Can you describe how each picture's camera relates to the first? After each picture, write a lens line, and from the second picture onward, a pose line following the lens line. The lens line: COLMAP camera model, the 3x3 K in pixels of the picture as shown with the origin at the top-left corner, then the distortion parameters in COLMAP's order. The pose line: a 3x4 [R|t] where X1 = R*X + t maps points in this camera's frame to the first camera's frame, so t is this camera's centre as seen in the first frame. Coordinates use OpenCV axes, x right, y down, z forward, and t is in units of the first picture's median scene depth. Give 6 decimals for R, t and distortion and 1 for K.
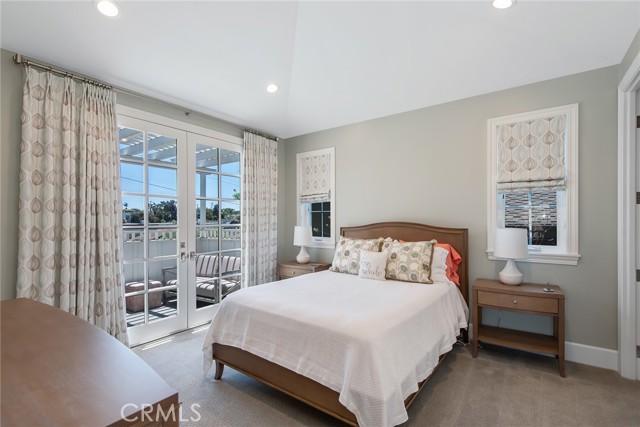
lens RADIAL K [[295.4, 0, 322.9], [0, 295.4, 216.1], [0, 0, 1]] dist [0.017596, -0.007342]
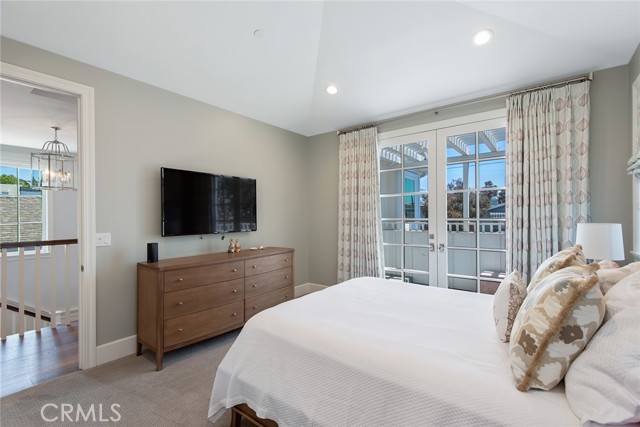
lens RADIAL K [[295.4, 0, 323.5], [0, 295.4, 212.8], [0, 0, 1]] dist [0.017596, -0.007342]
pose [[-0.037313, -0.004511, -0.999293, 0.616802], [0.018341, 0.999818, -0.005198, 0.008810], [0.999135, -0.018522, -0.037223, 0.639714]]
